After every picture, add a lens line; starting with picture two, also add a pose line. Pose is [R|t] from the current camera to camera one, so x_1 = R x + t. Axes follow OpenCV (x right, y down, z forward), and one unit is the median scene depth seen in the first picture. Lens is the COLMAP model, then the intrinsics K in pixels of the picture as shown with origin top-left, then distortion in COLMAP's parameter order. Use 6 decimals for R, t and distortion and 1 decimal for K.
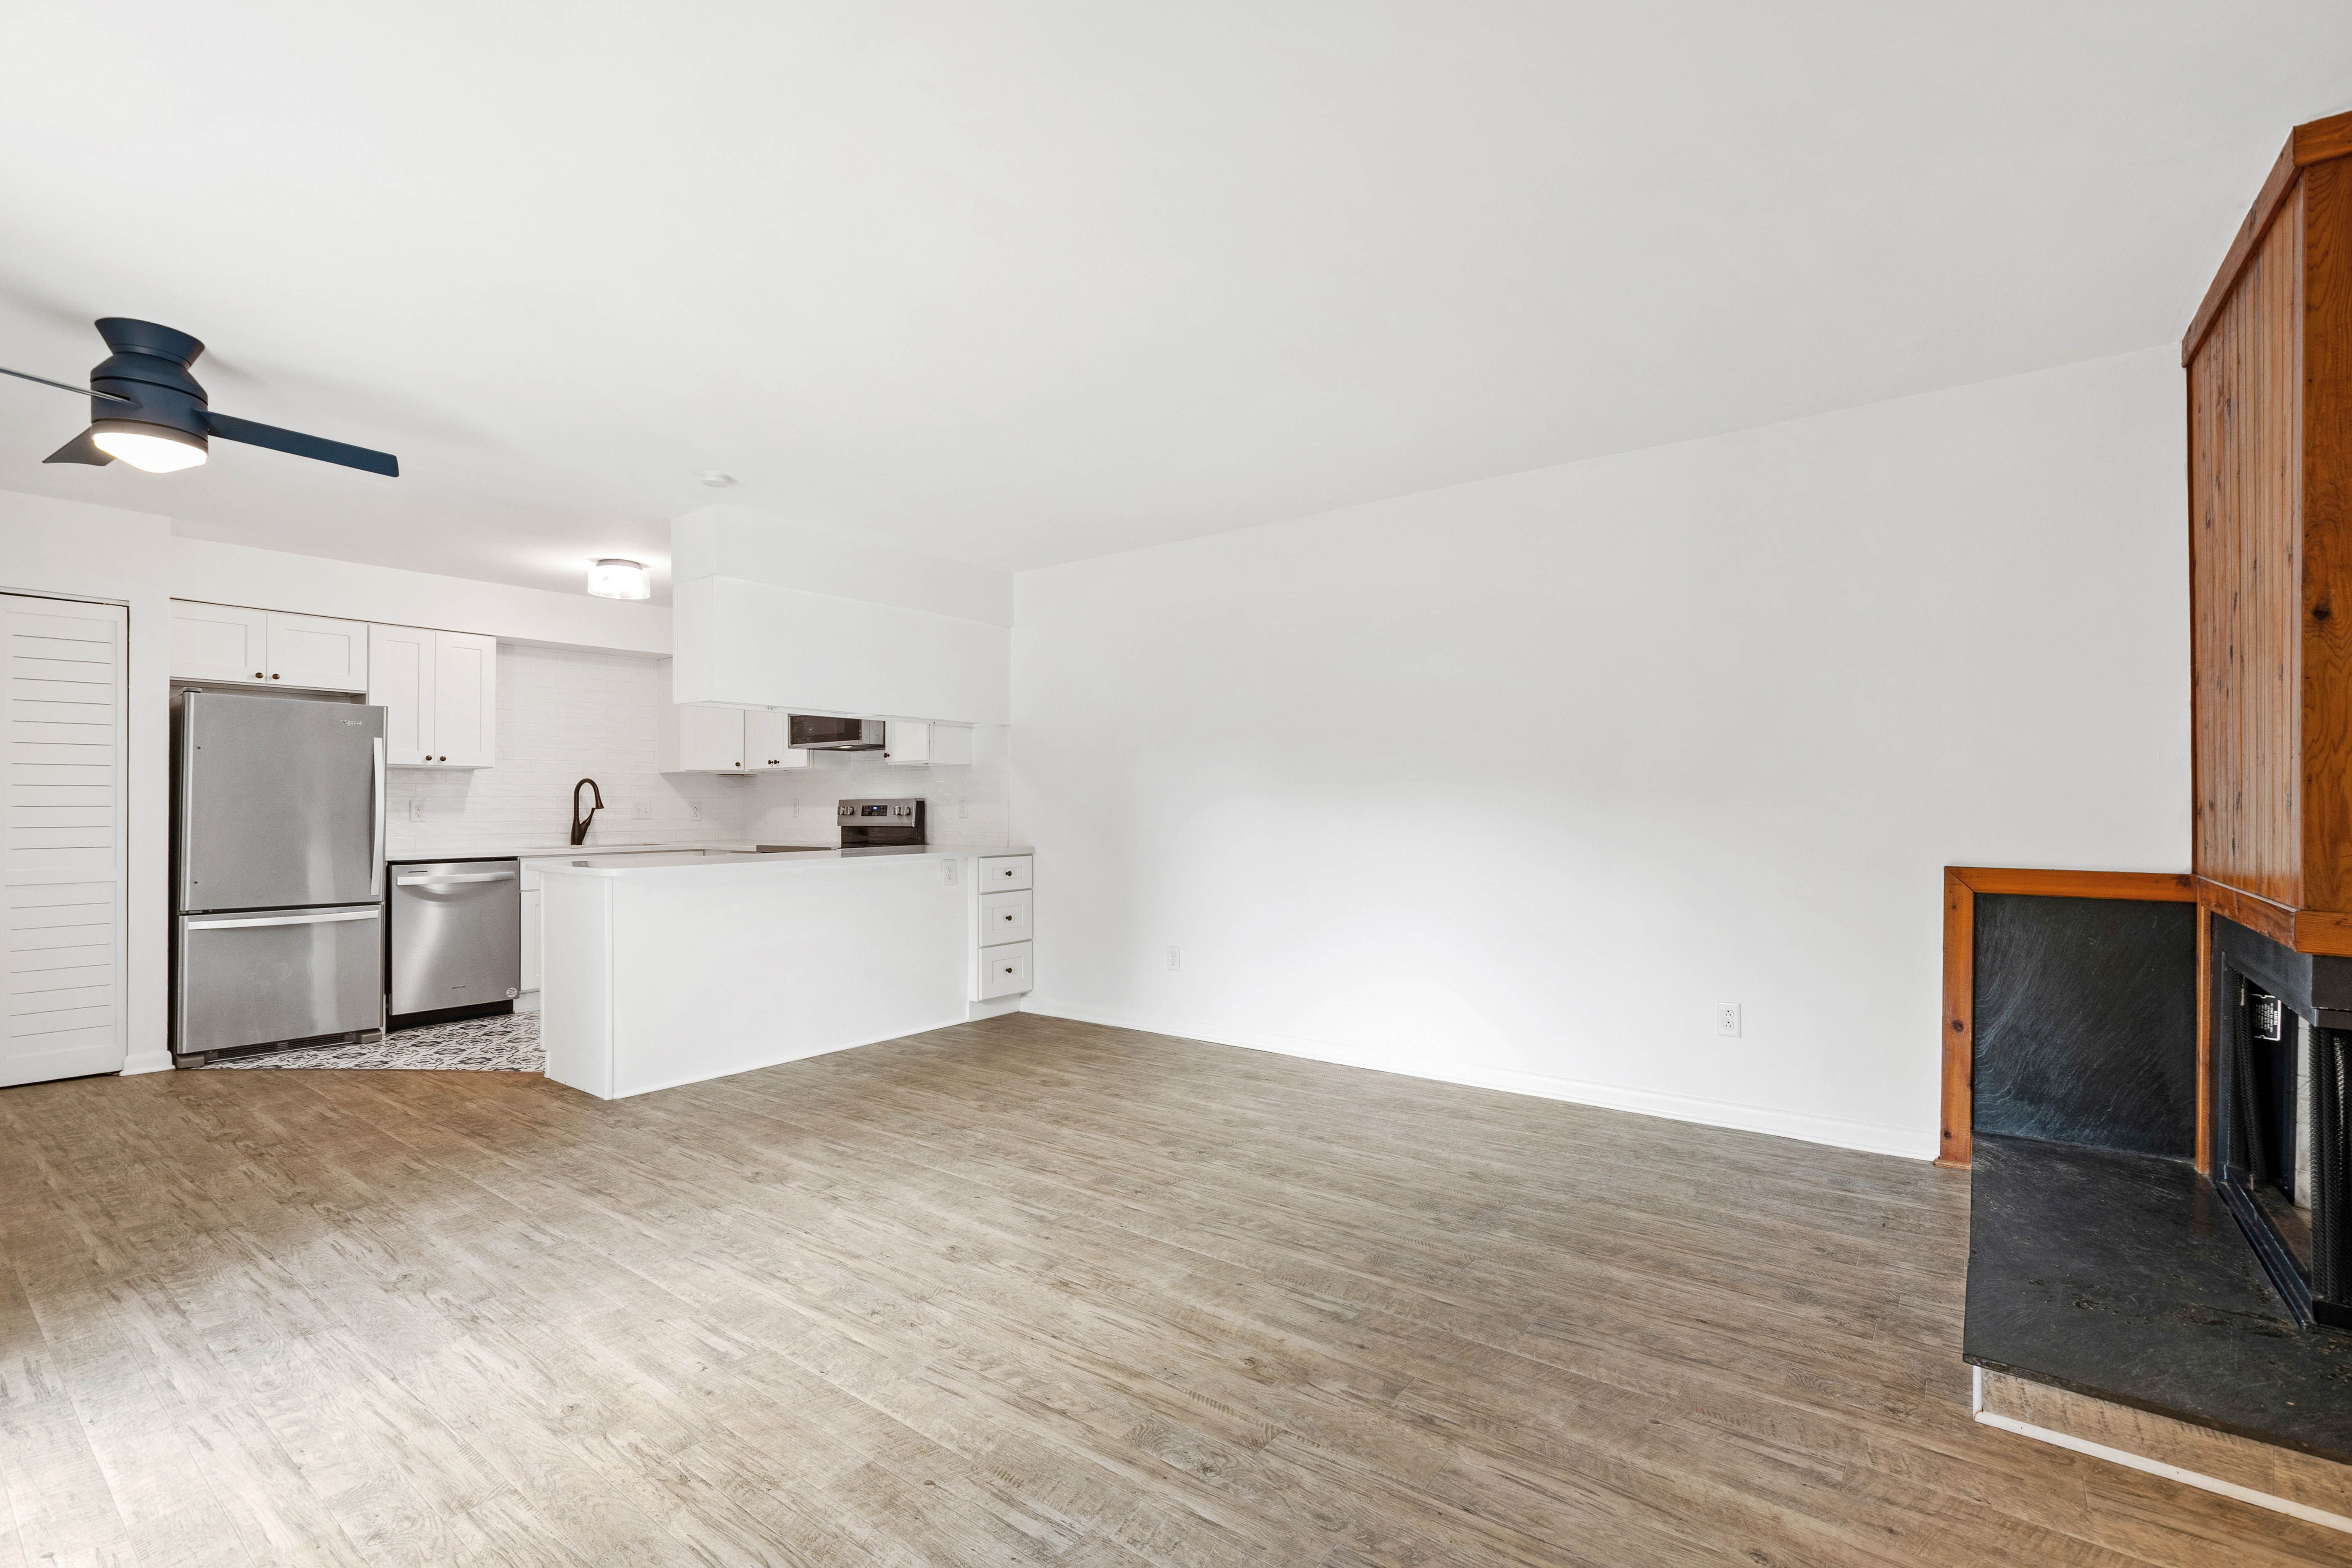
lens RADIAL K [[1048.8, 0, 1179.3], [0, 1048.8, 812.8], [0, 0, 1]] dist [-0.003805, 0.000137]
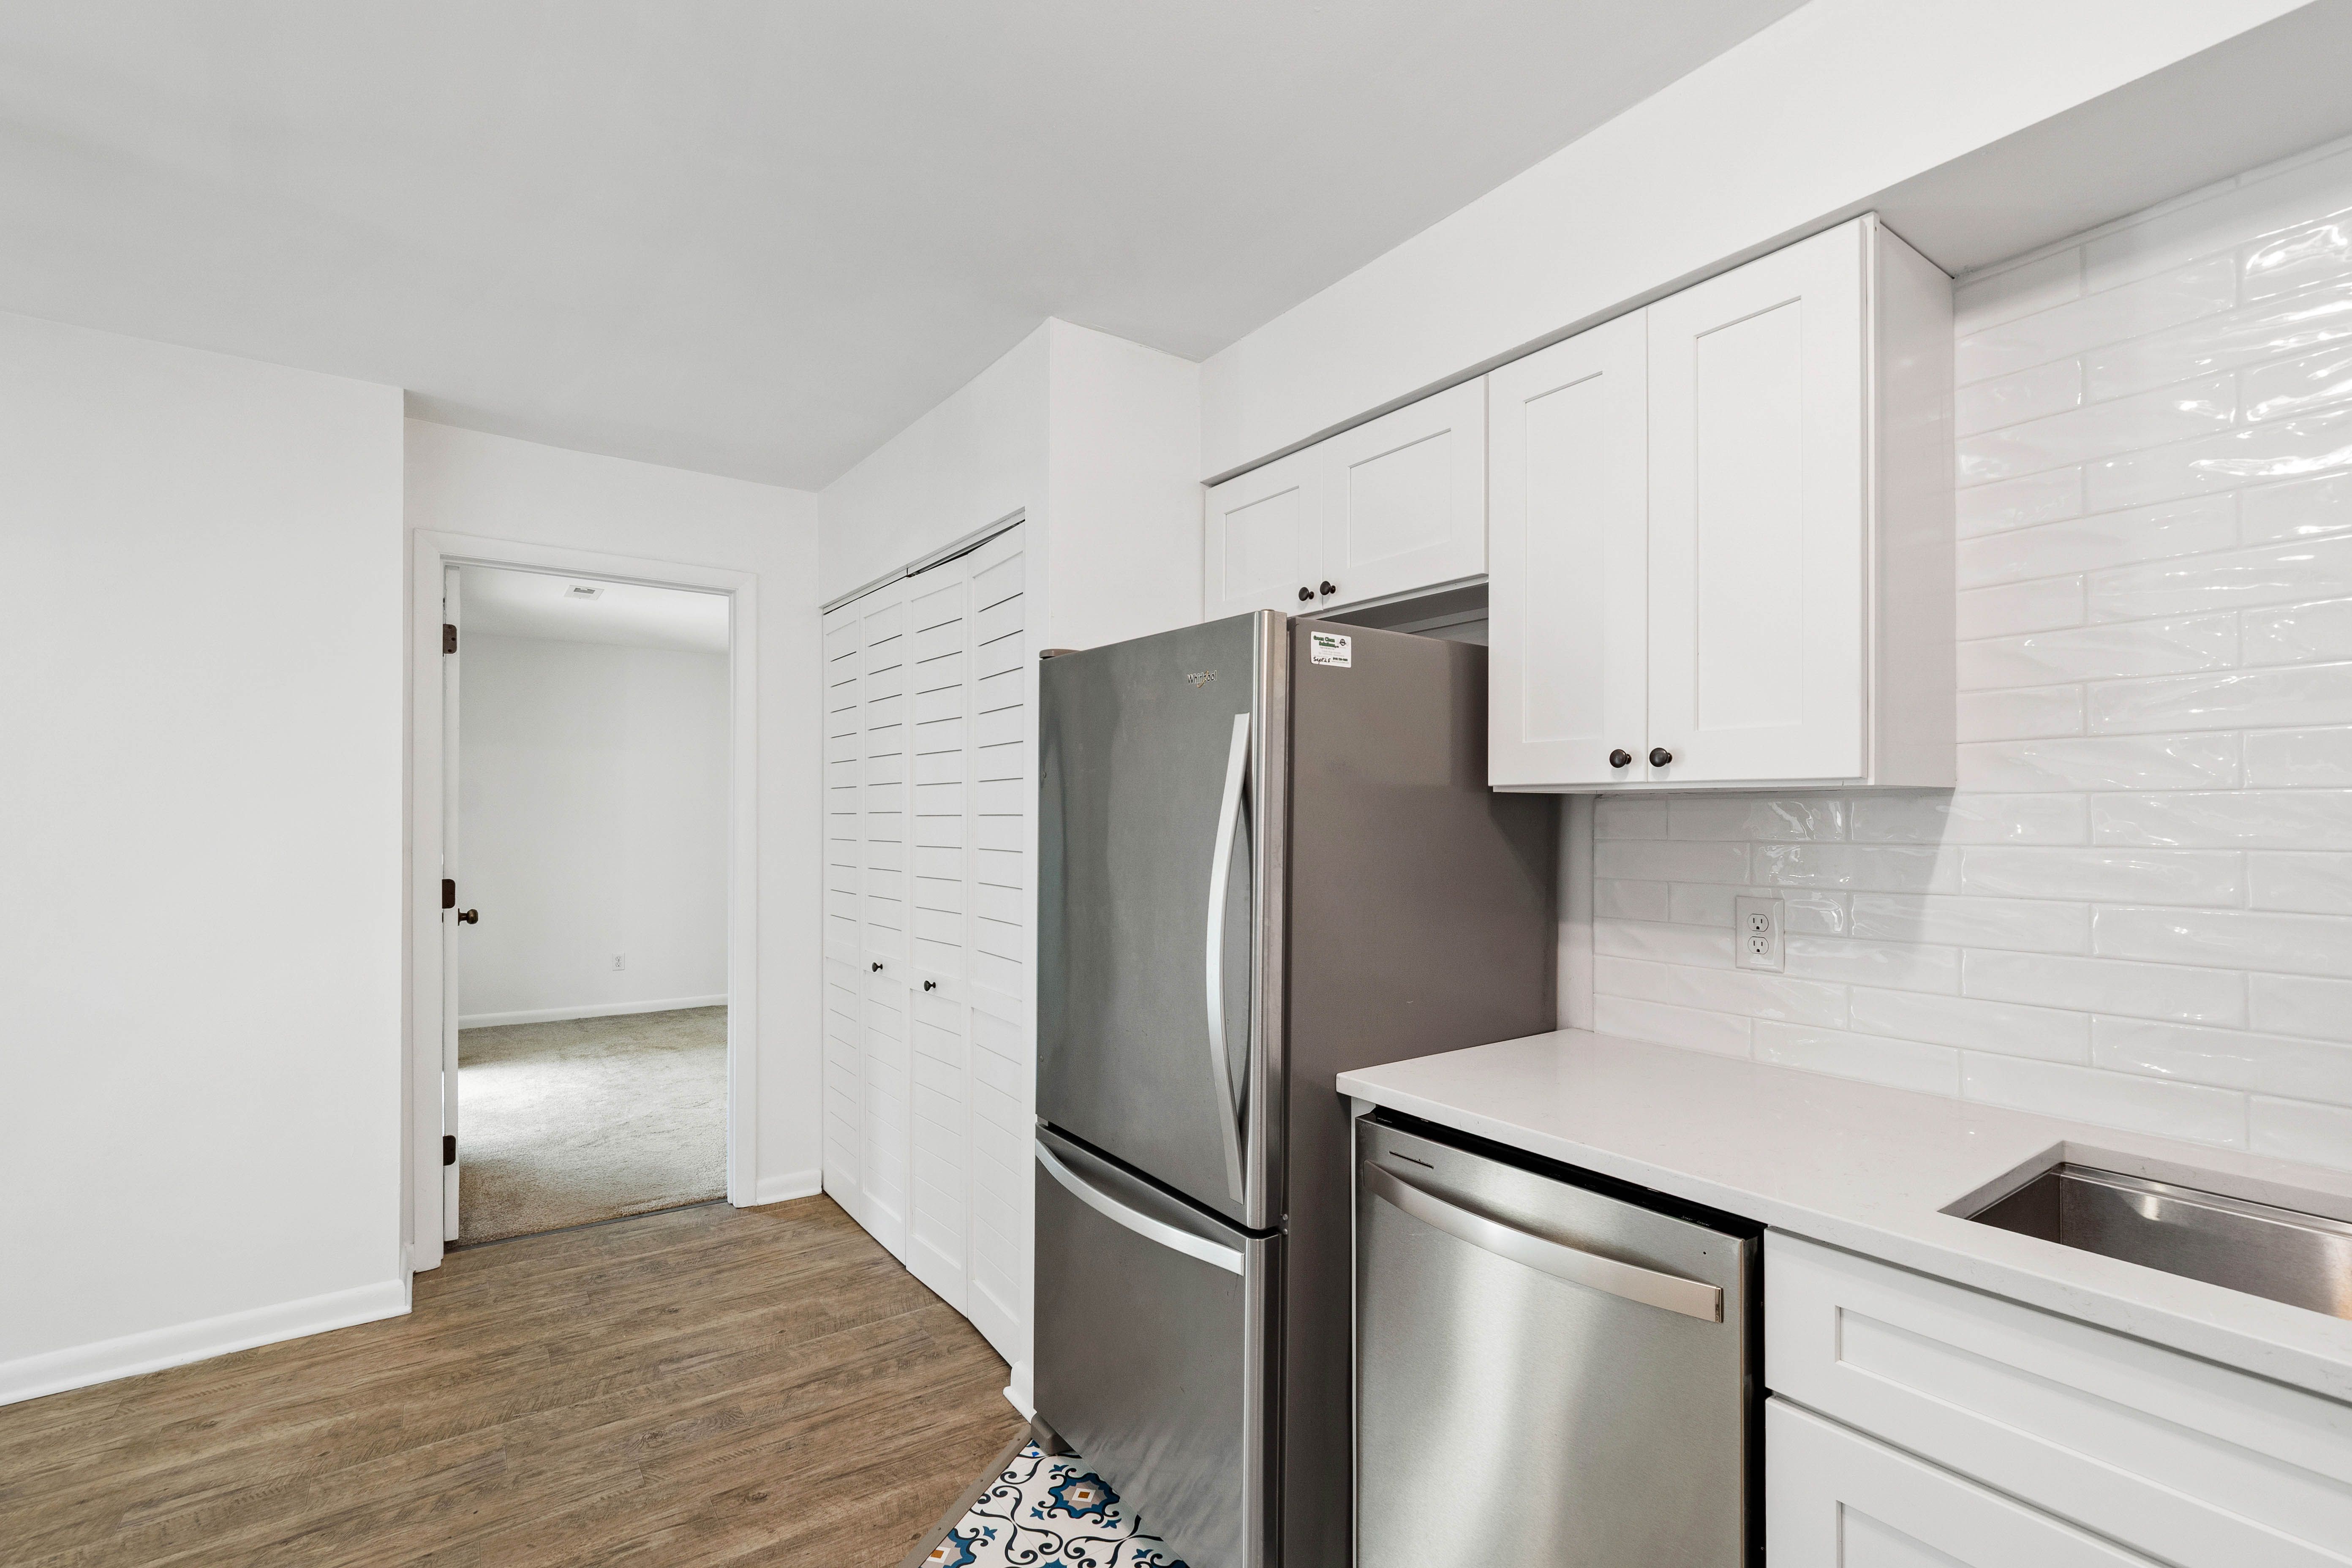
lens RADIAL K [[1048.8, 0, 1160.6], [0, 1048.8, 798.6], [0, 0, 1]] dist [-0.003805, 0.000137]
pose [[-0.295215, -0.011140, -0.955366, -0.708390], [-0.001624, 0.999936, -0.011158, -0.068733], [0.955430, -0.001742, -0.295214, 1.716555]]
